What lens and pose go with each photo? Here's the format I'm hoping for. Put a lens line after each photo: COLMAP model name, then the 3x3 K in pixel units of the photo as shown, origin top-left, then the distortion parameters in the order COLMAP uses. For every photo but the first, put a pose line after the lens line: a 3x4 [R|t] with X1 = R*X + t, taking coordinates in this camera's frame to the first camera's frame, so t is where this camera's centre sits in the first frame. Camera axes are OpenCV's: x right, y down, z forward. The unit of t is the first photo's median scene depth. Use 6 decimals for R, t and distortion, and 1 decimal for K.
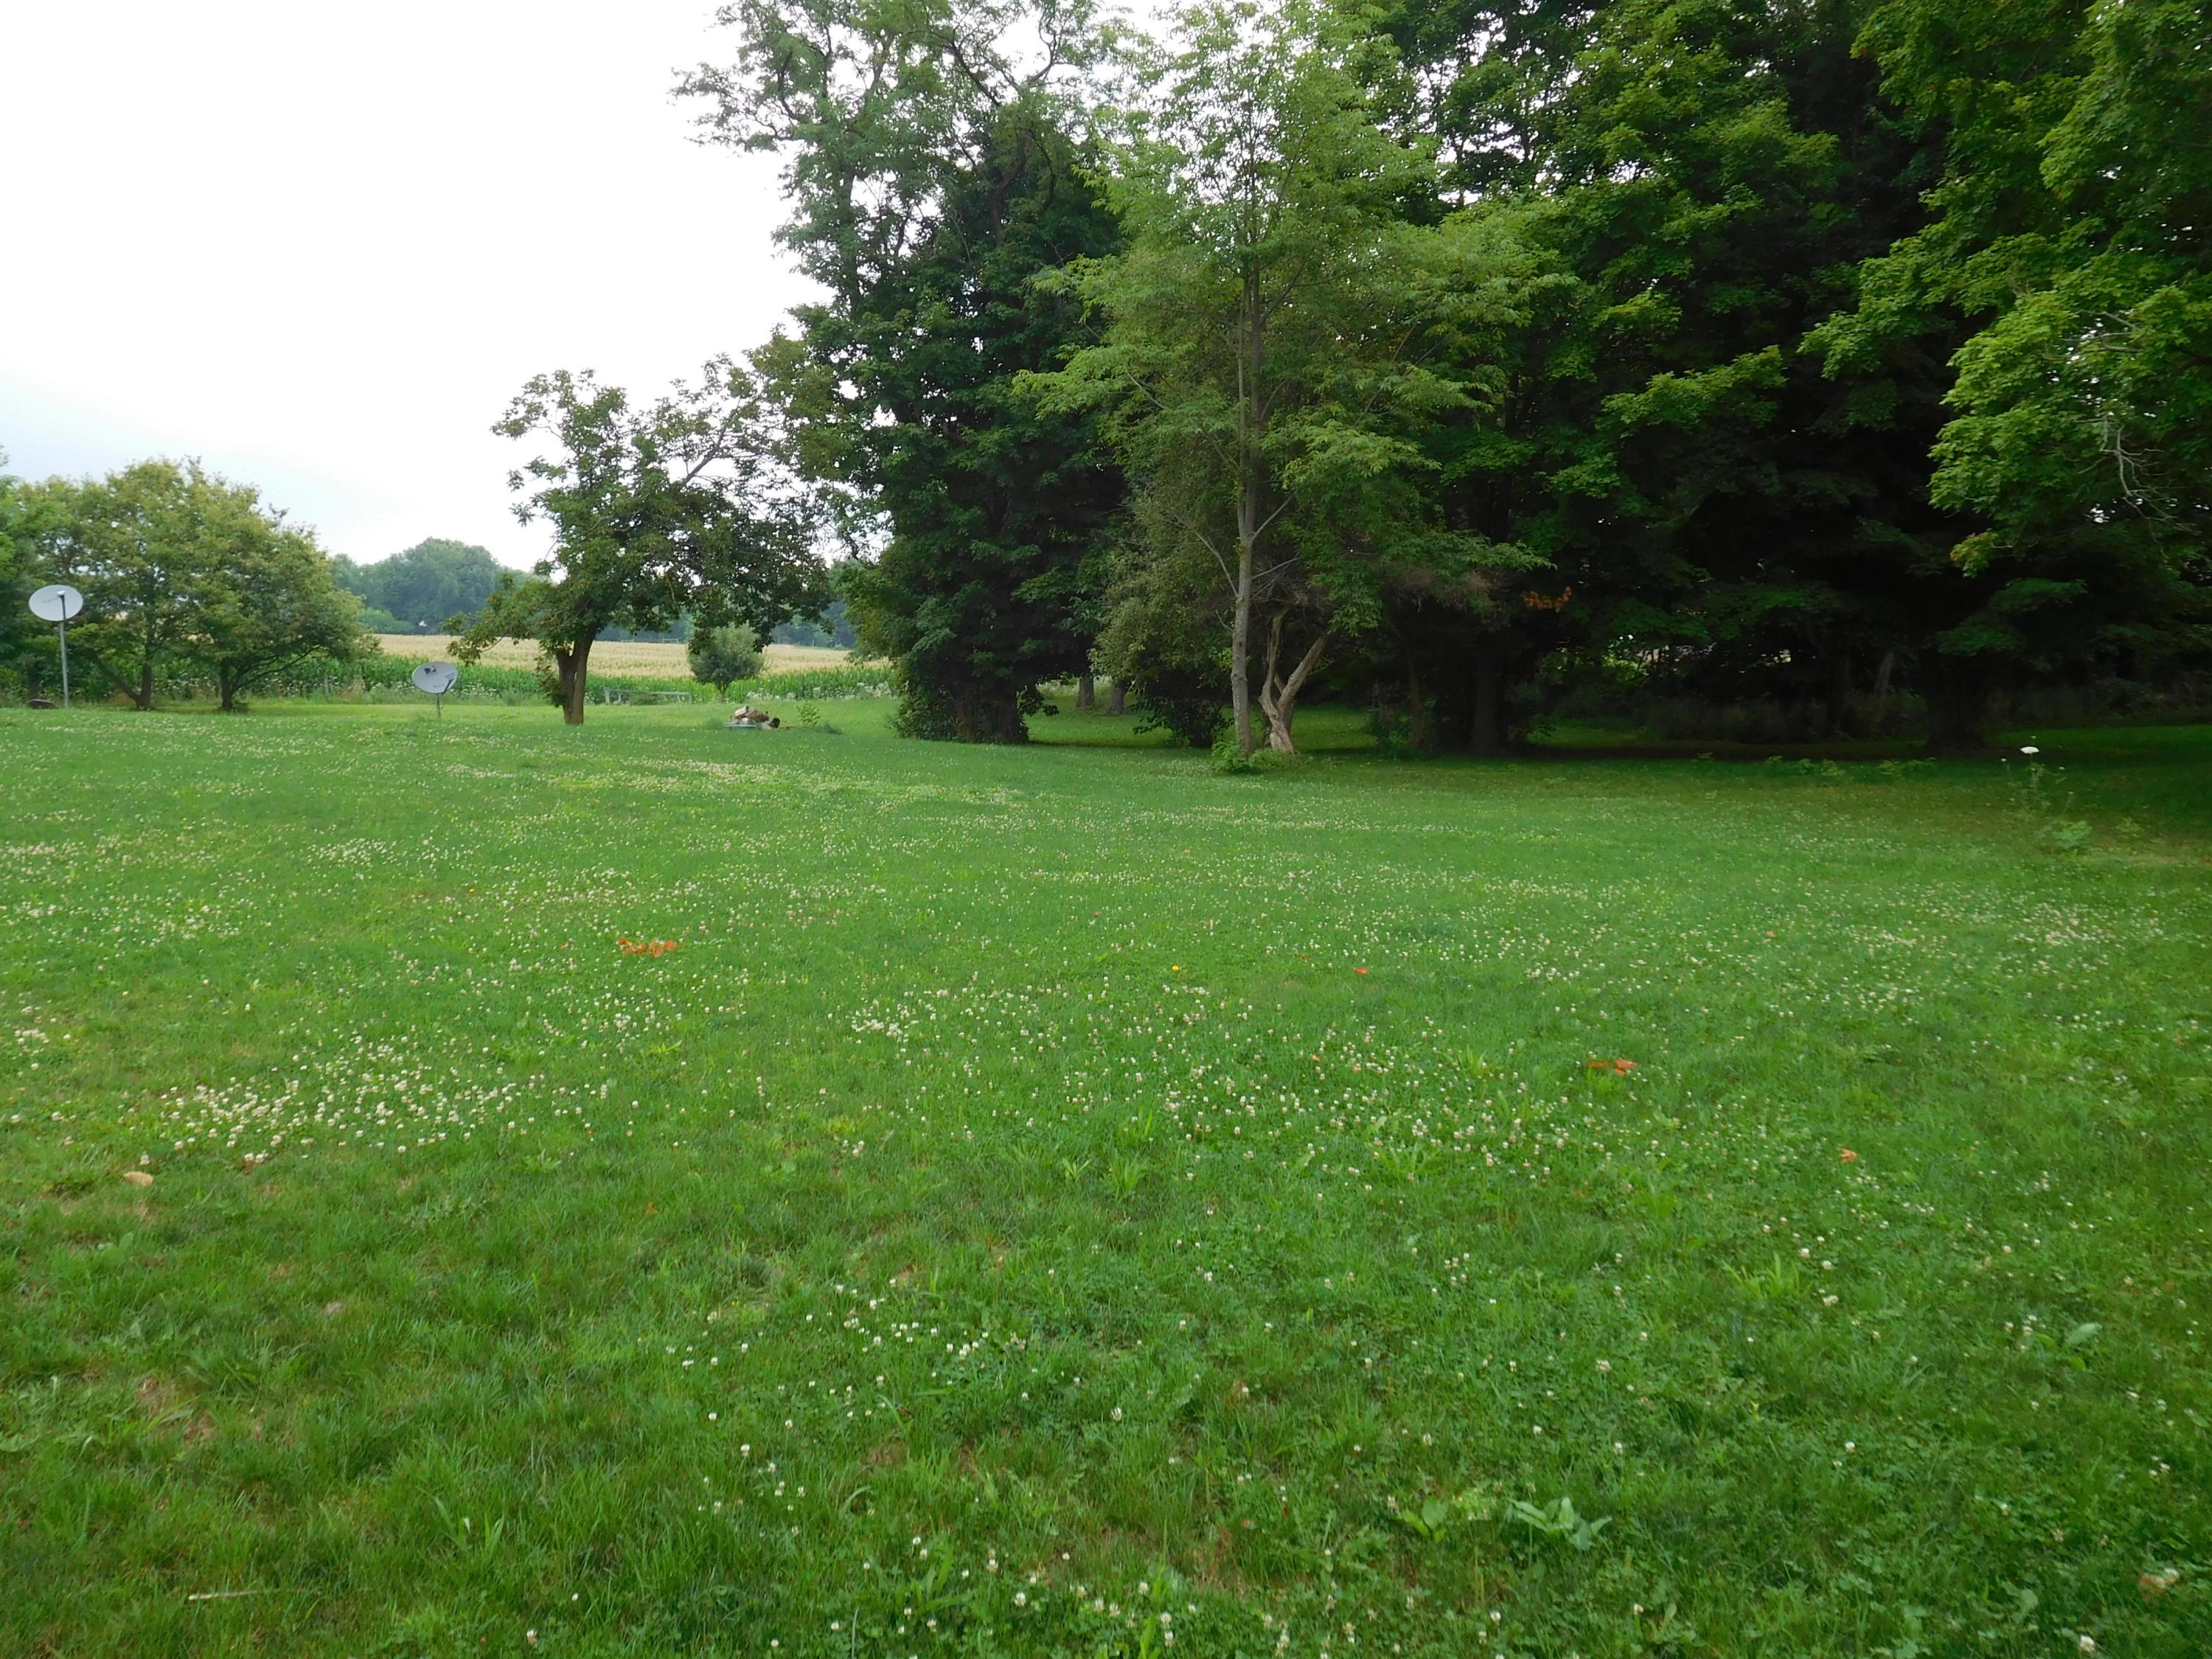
lens RADIAL K [[1580.8, 0, 1111.1], [0, 1580.8, 847.7], [0, 0, 1]] dist [-0.003611, -0.001567]
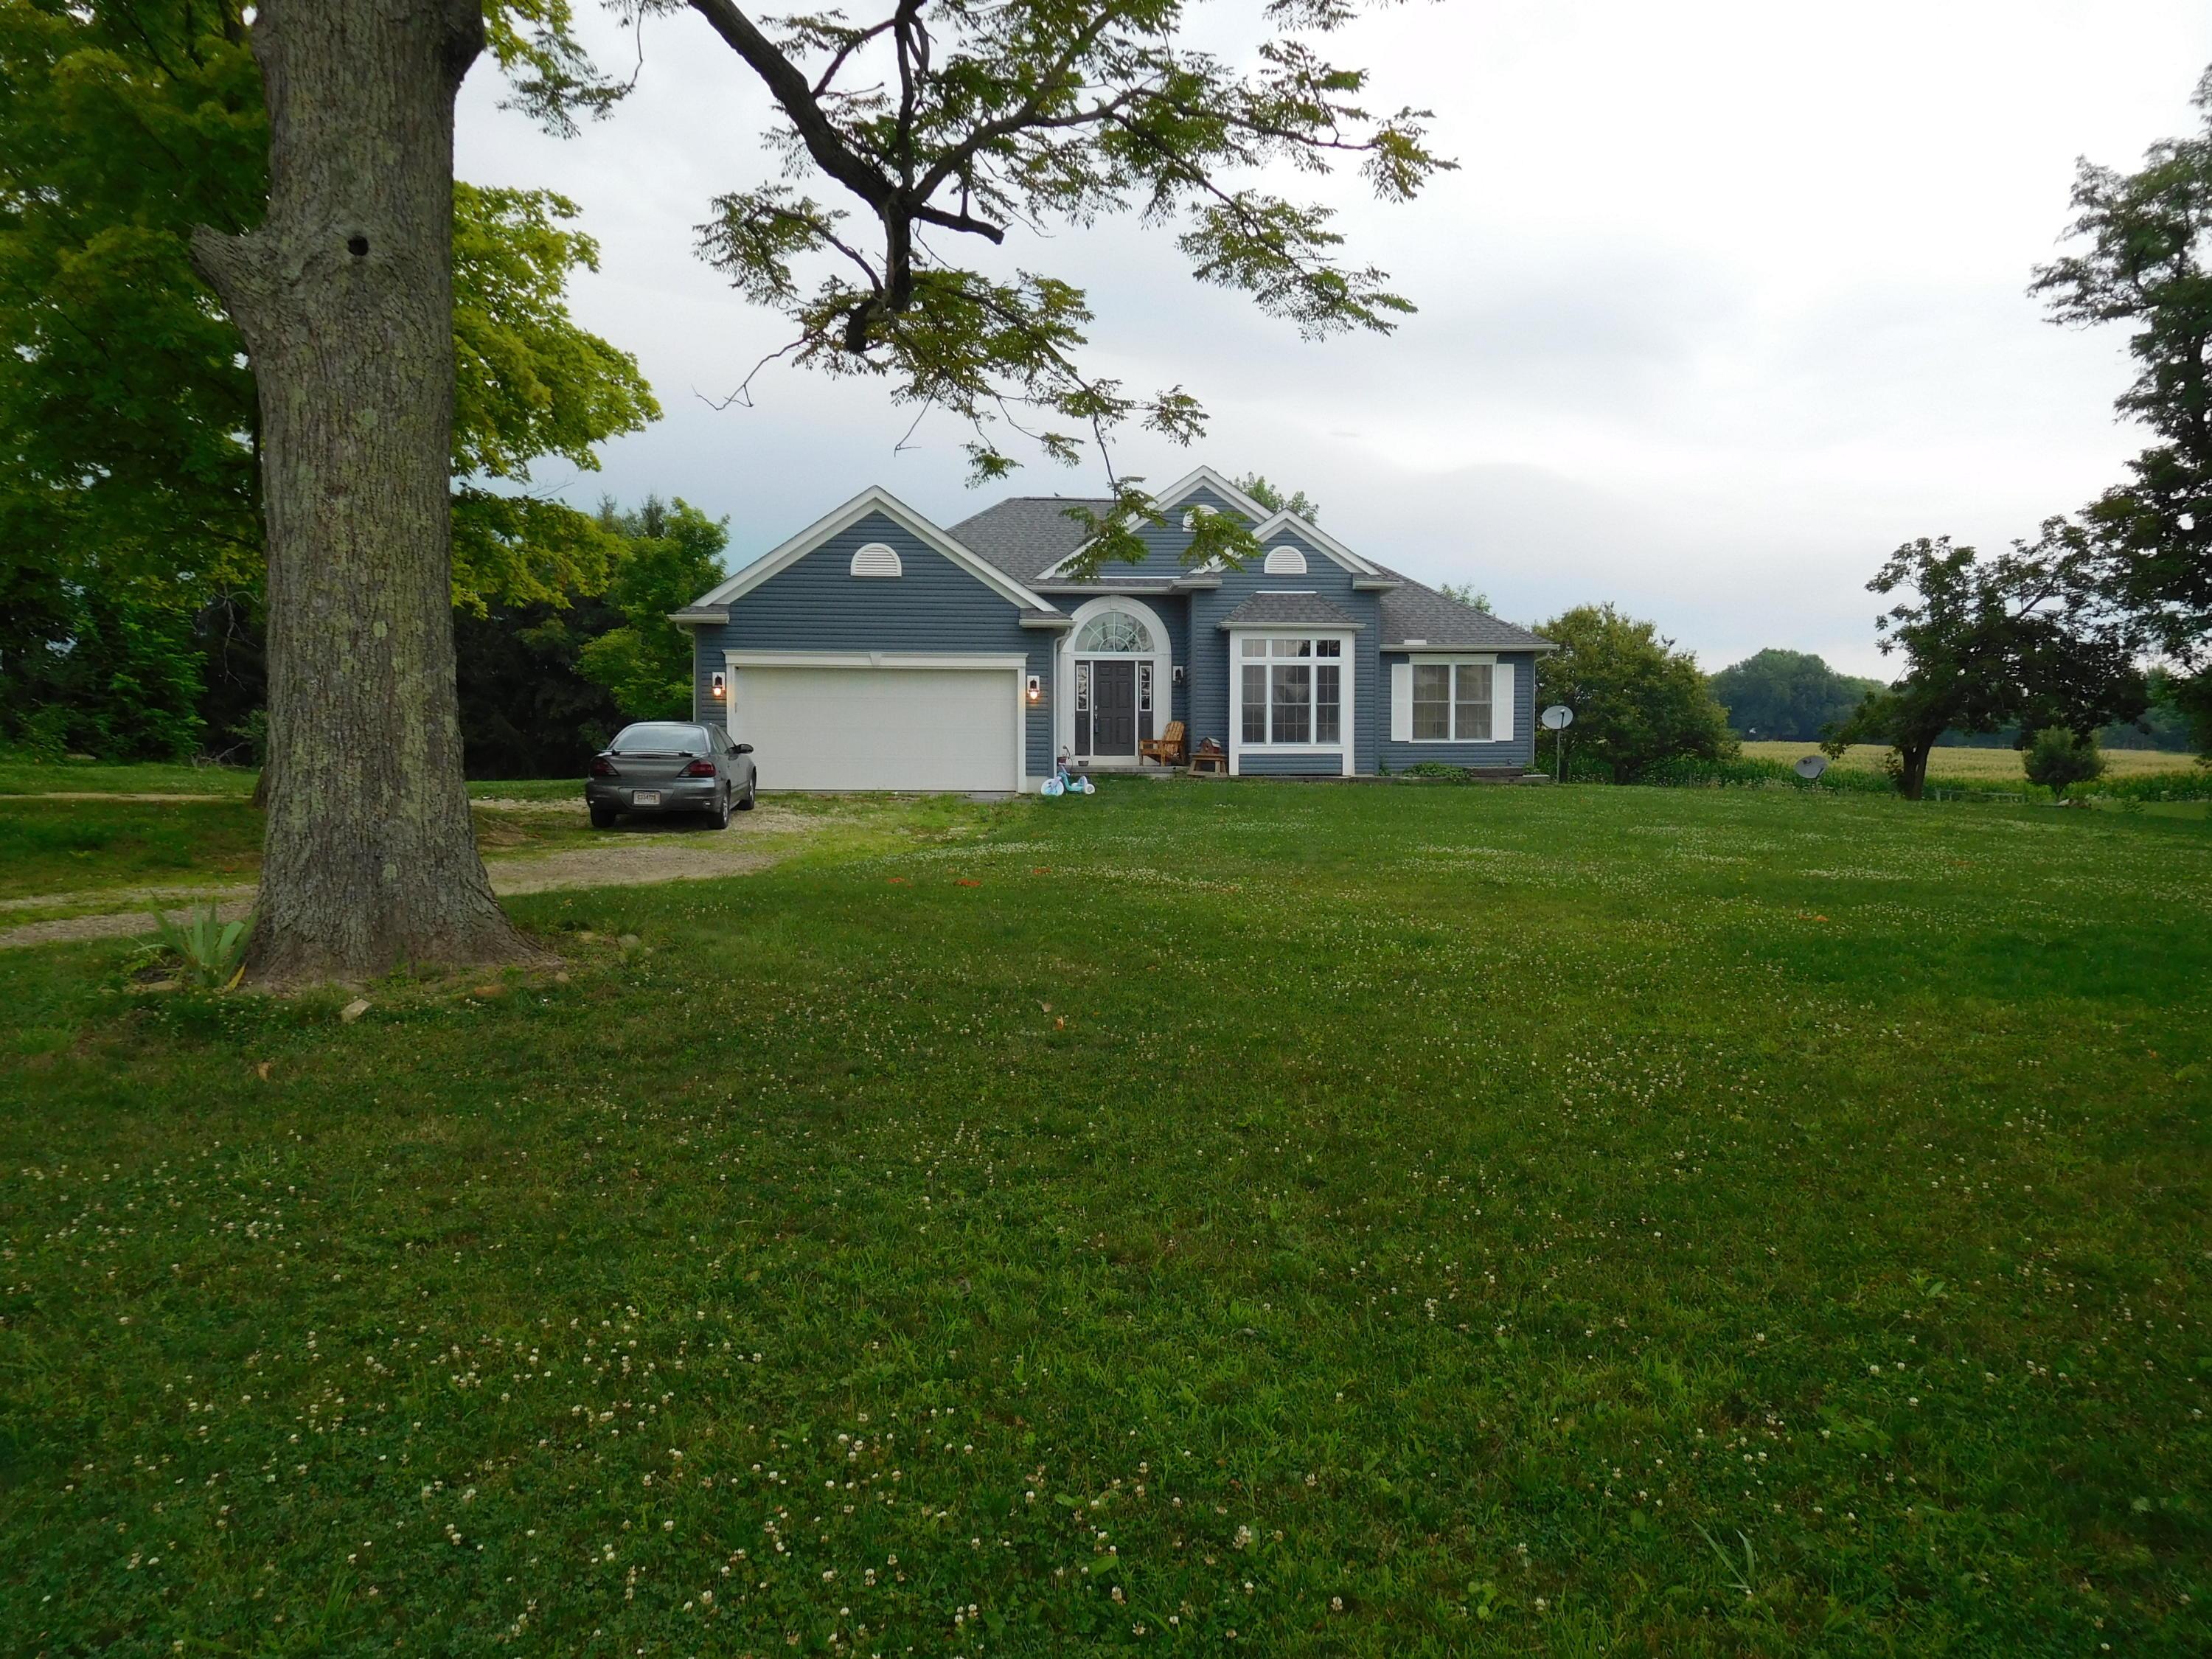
lens RADIAL K [[1644.0, 0, 1102.3], [0, 1644.0, 853.7], [0, 0, 1]] dist [-0.020955, 0.009760]
pose [[0.712189, 0.042855, -0.700679, 0.124394], [-0.088923, 0.995602, -0.029490, 0.058101], [0.696333, 0.083309, 0.712867, -0.403016]]
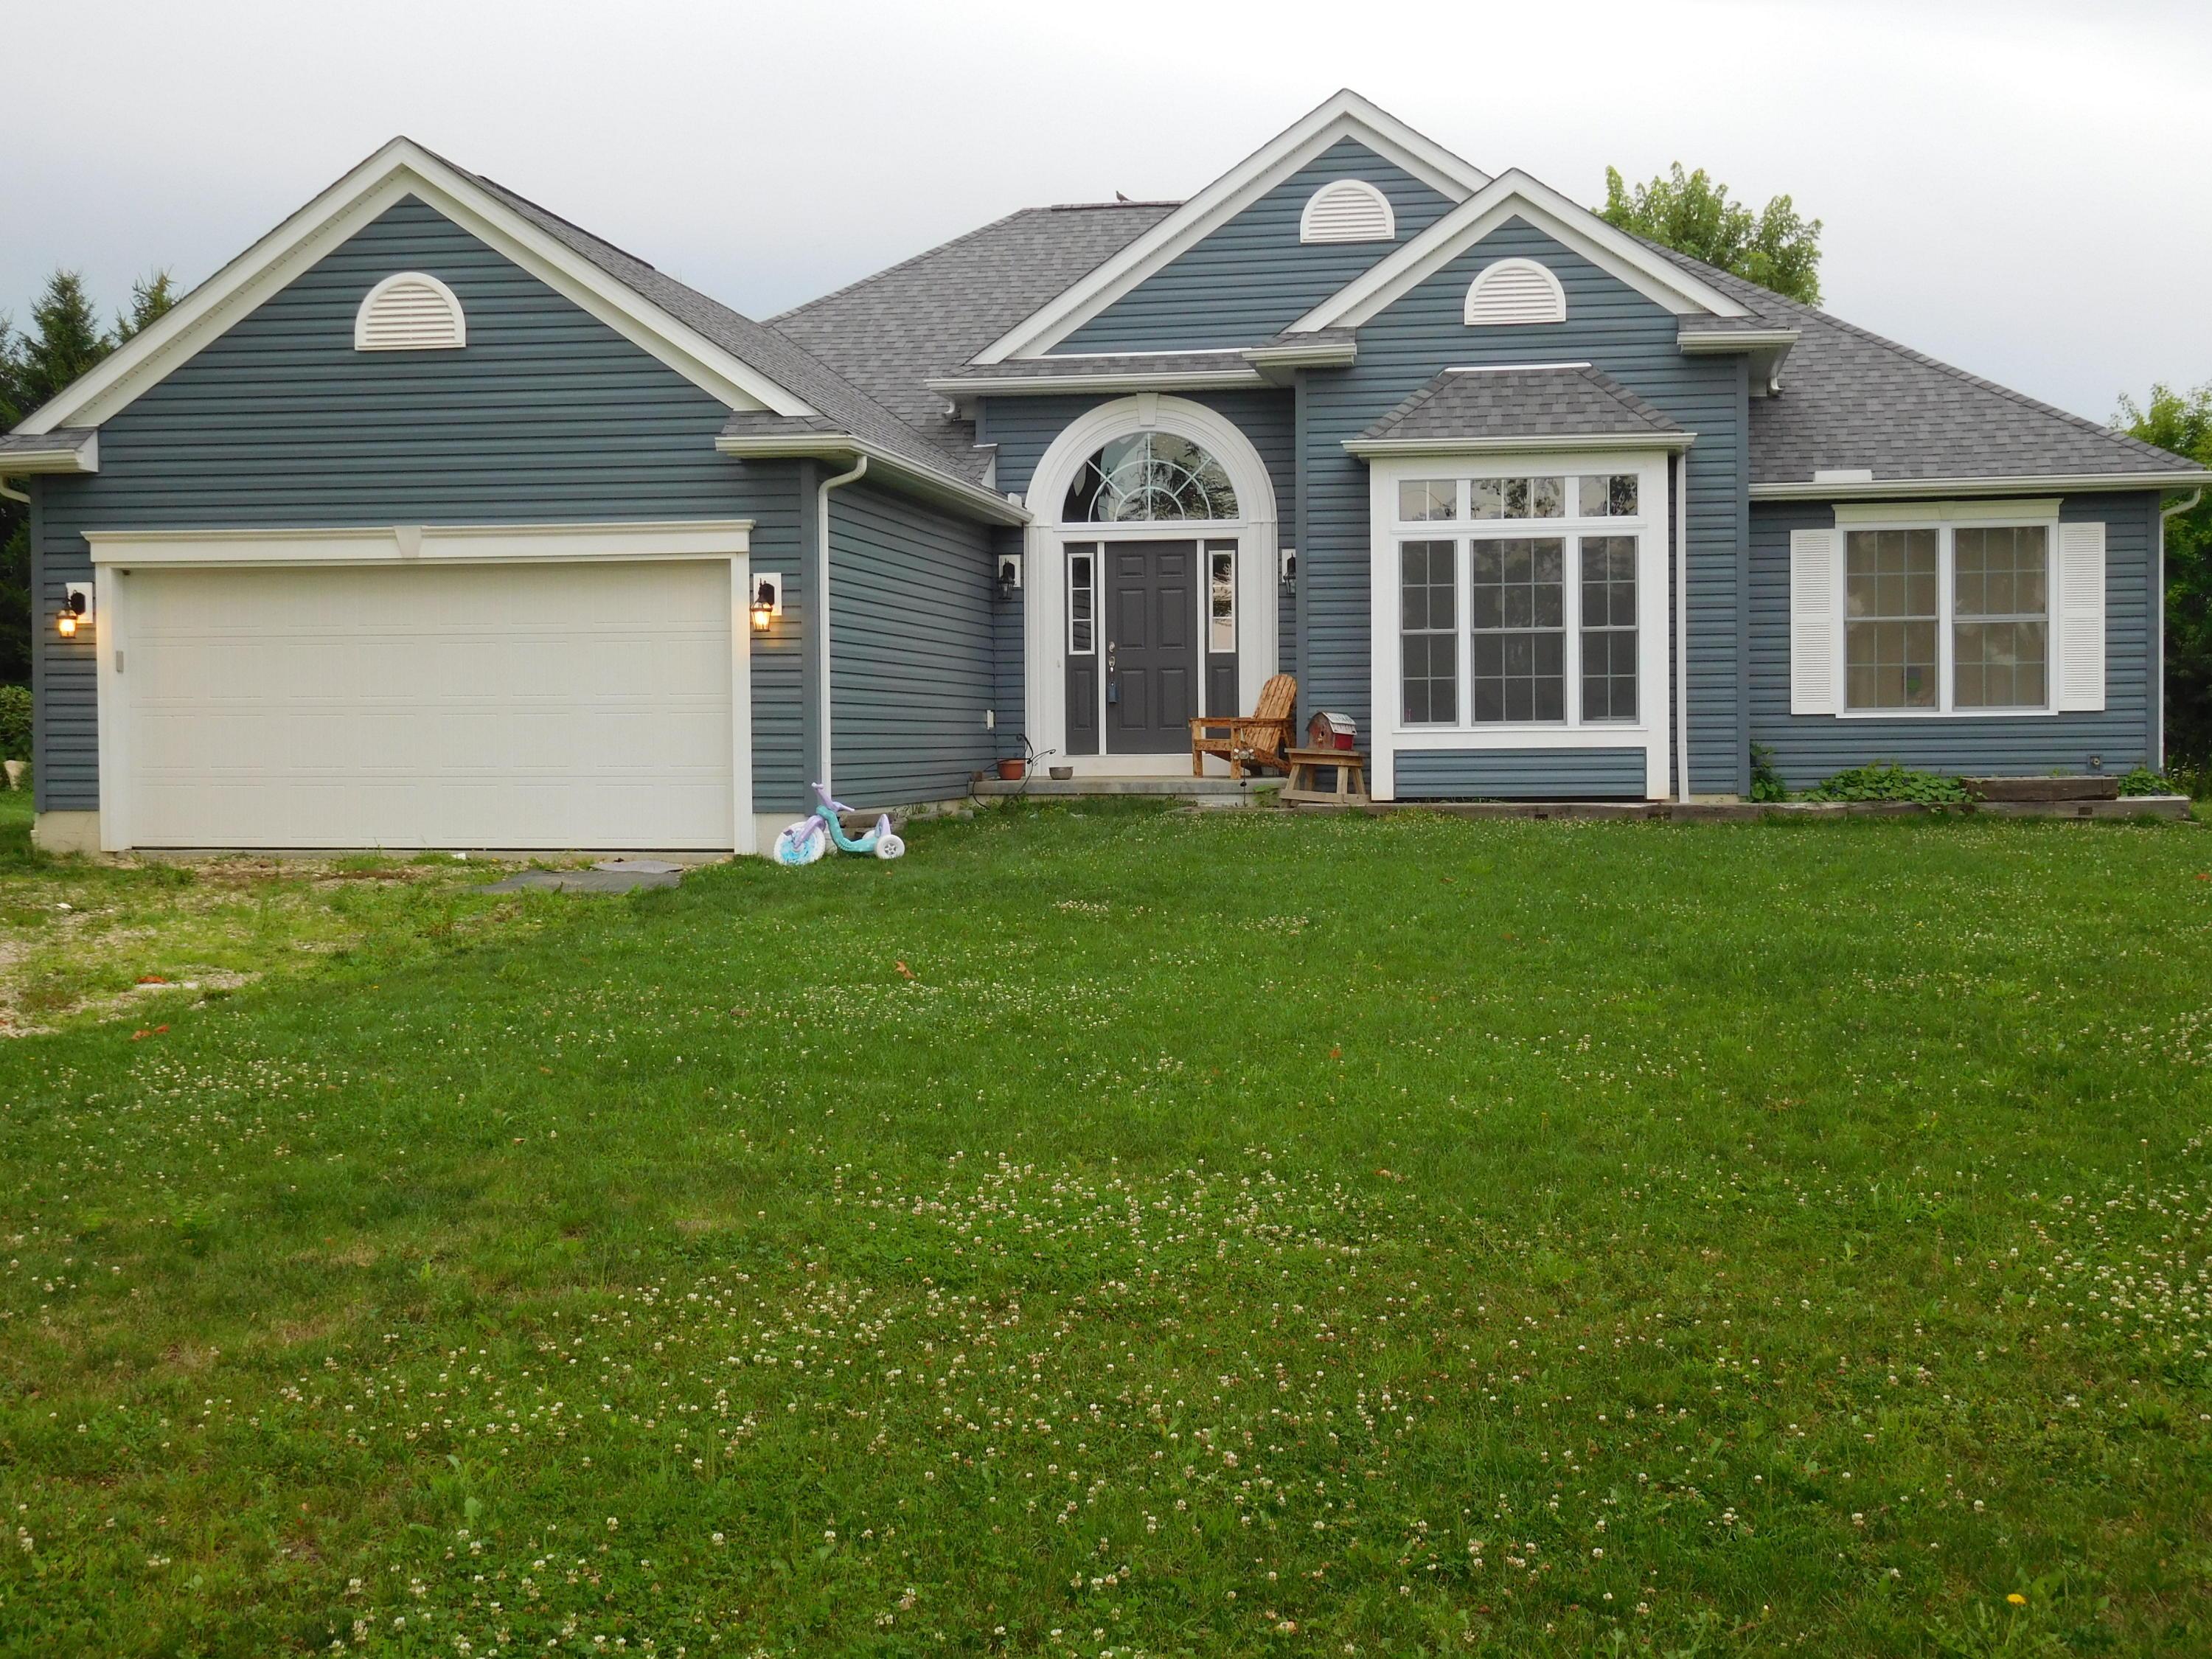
lens RADIAL K [[2583.1, 0, 1104.1], [0, 2583.1, 826.6], [0, 0, 1]] dist [-0.019285, 0.000000]
pose [[0.521870, 0.027615, -0.852578, -0.131365], [-0.097958, 0.994804, -0.027740, -0.057322], [0.847382, 0.097994, 0.521863, 0.390318]]
